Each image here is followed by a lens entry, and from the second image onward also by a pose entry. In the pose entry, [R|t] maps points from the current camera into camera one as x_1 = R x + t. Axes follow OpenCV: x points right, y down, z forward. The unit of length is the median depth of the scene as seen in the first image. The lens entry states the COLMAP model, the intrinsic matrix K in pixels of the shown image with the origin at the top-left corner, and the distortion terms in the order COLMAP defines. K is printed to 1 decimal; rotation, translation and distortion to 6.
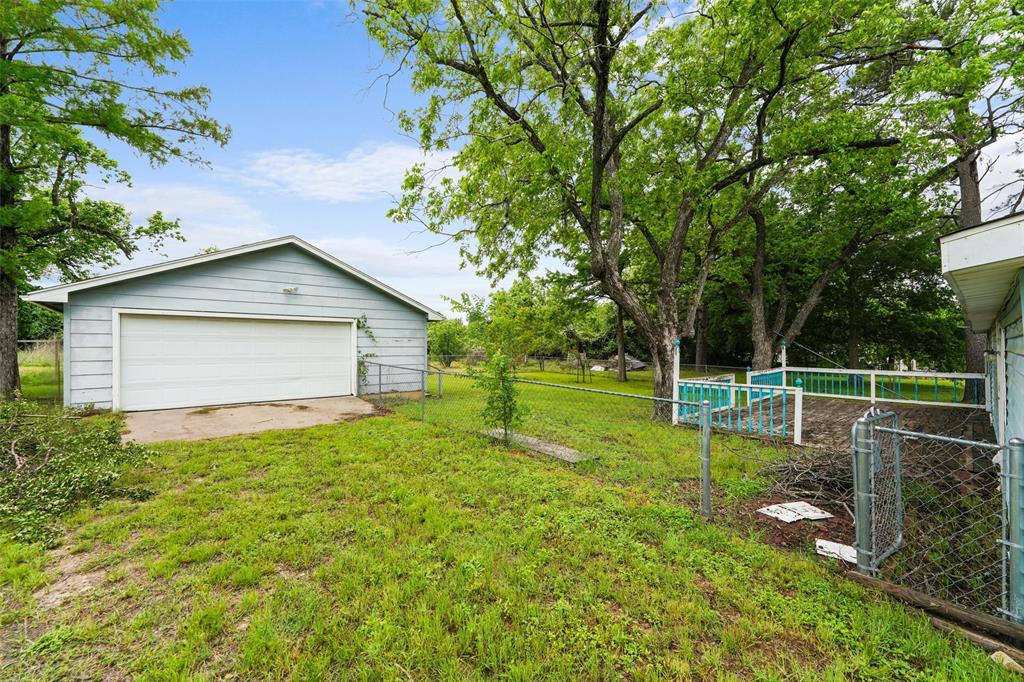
lens RADIAL K [[408.5, 0, 509.0], [0, 408.5, 339.3], [0, 0, 1]] dist [0.007258, -0.000540]
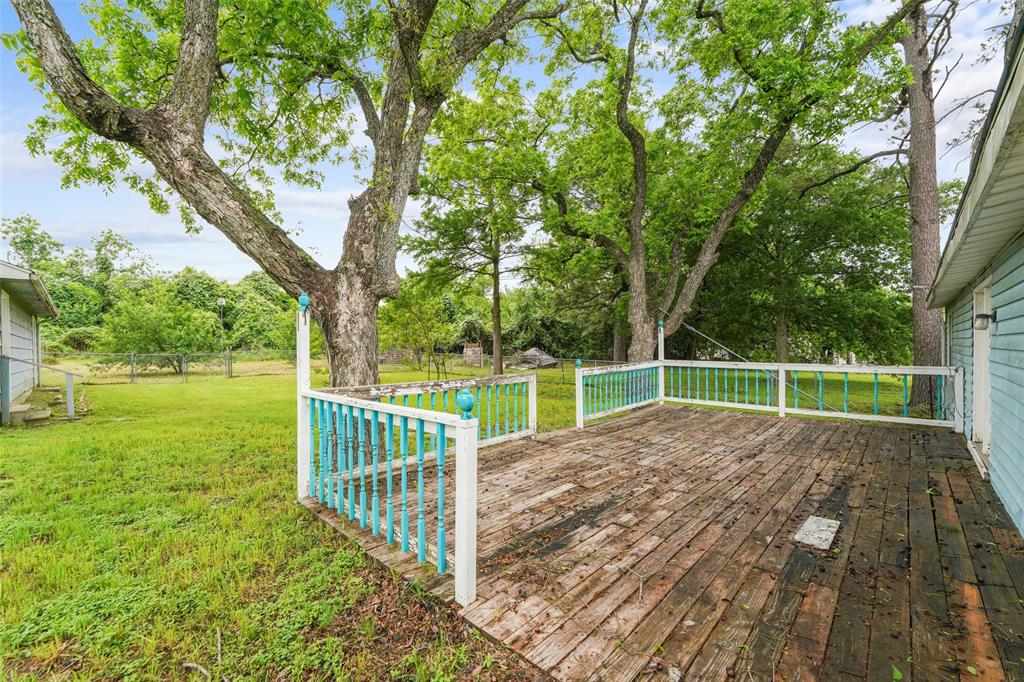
lens RADIAL K [[408.5, 0, 515.2], [0, 408.5, 345.7], [0, 0, 1]] dist [0.007258, -0.000540]
pose [[0.996343, -0.007490, 0.085114, 0.350484], [0.005895, 0.999802, 0.018980, 0.028232], [-0.085239, -0.018409, 0.996190, 0.340913]]
